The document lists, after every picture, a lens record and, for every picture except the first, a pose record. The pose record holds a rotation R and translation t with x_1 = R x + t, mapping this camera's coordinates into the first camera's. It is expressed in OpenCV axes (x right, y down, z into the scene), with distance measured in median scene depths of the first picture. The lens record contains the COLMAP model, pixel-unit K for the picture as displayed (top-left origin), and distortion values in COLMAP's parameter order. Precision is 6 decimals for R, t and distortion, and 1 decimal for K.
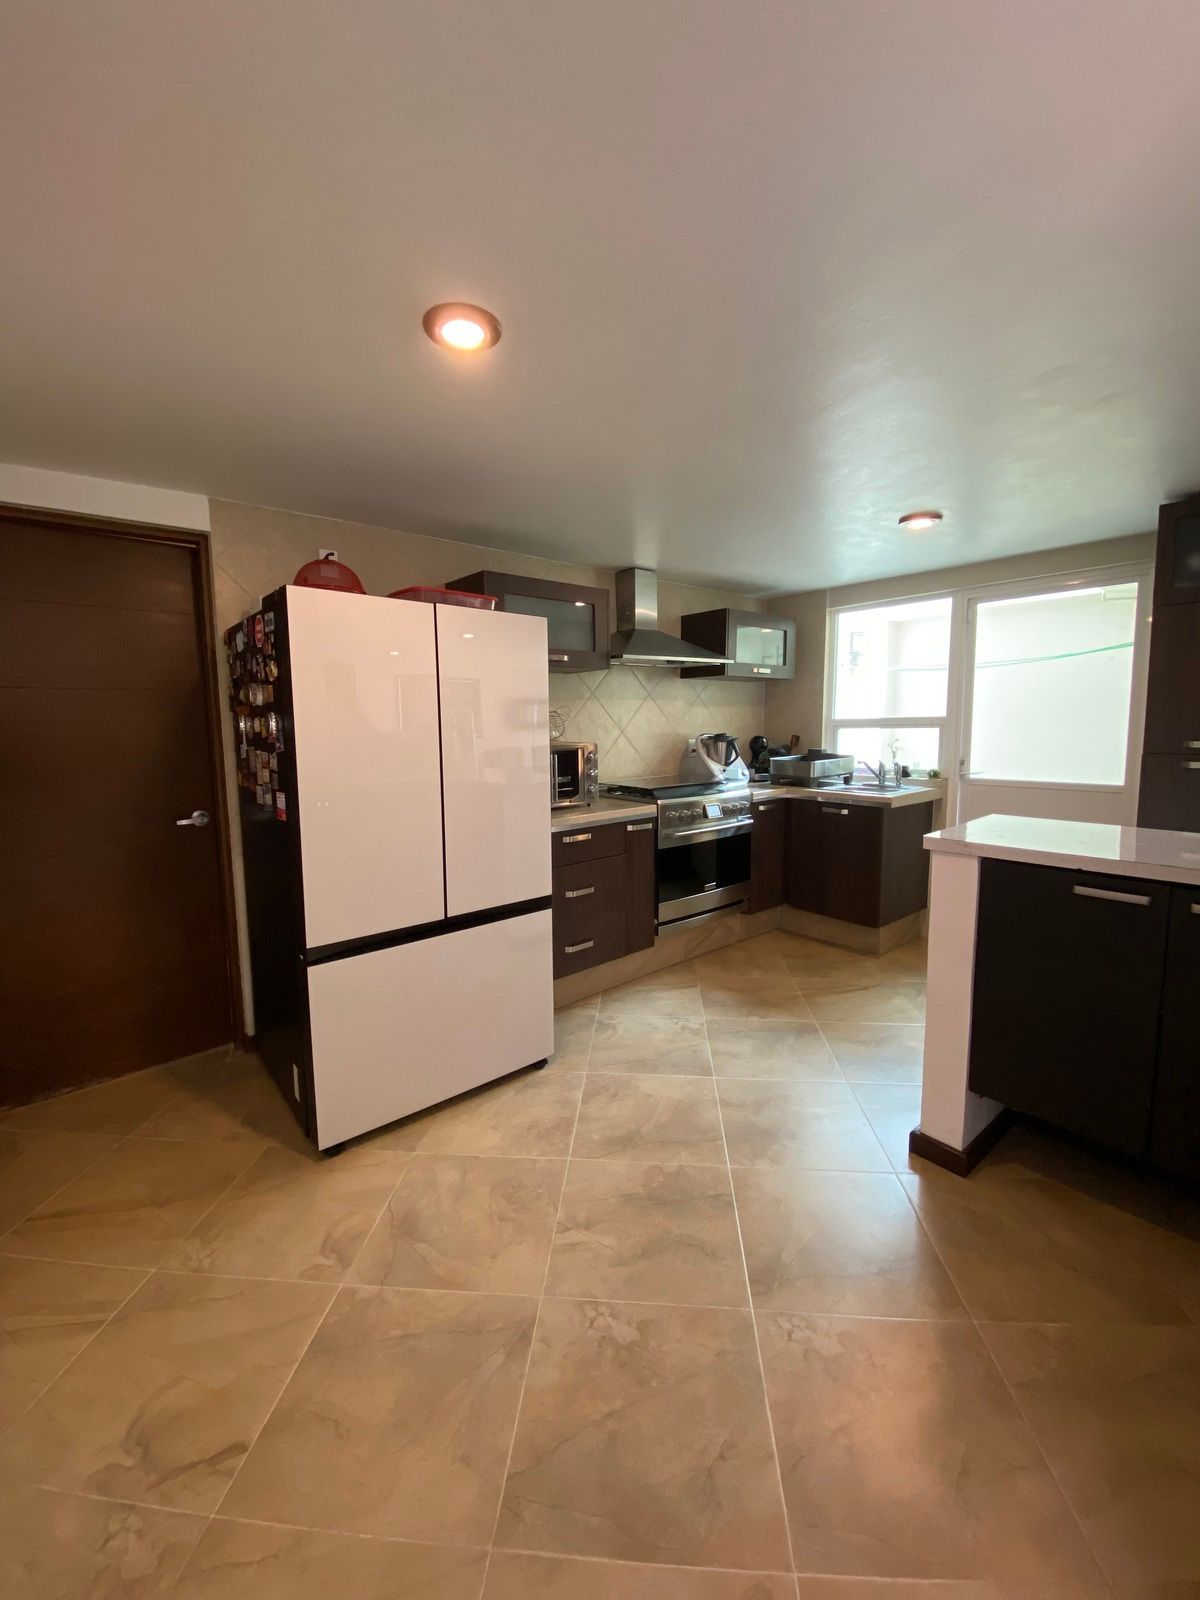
lens RADIAL K [[646.9, 0, 582.4], [0, 646.9, 794.7], [0, 0, 1]] dist [0.030094, -0.024426]
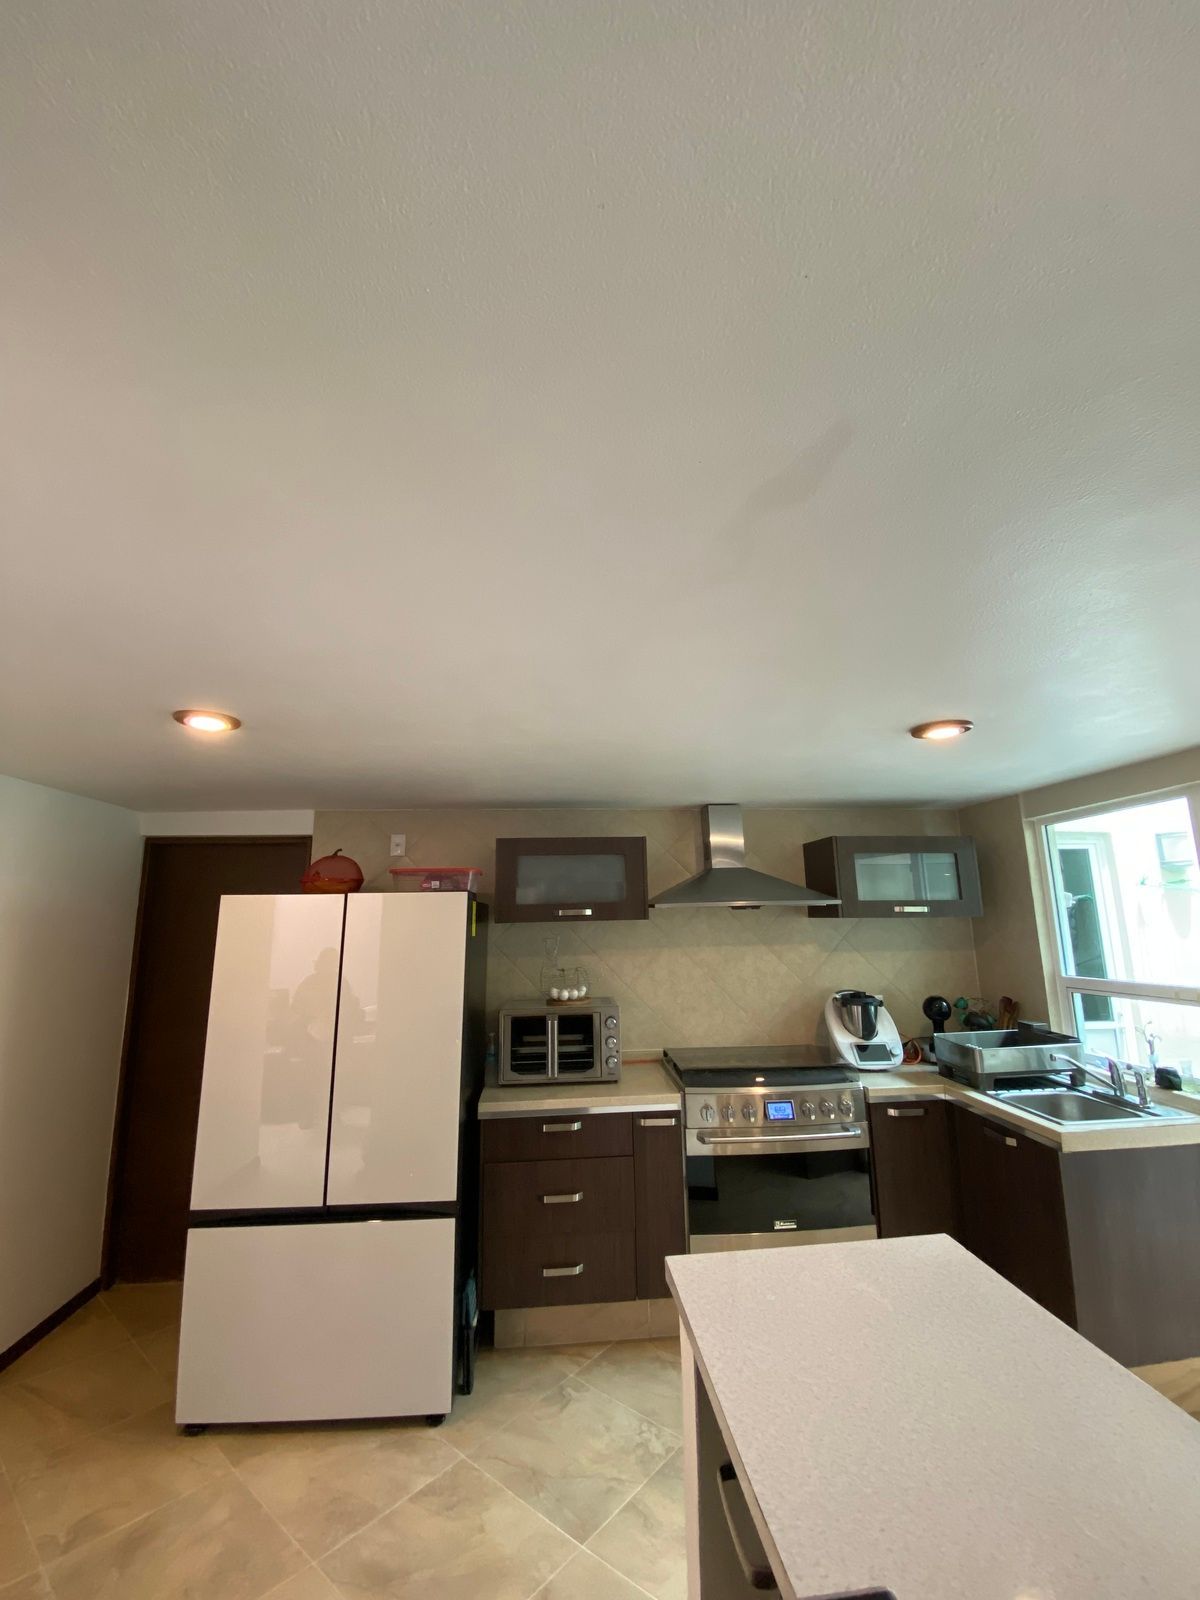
lens RADIAL K [[655.2, 0, 589.7], [0, 655.2, 788.0], [0, 0, 1]] dist [0.008575, -0.013625]
pose [[0.812188, -0.116215, -0.571703, 0.658370], [-0.056854, 0.959526, -0.275820, -0.146627], [0.580618, 0.256522, 0.772709, 0.244610]]
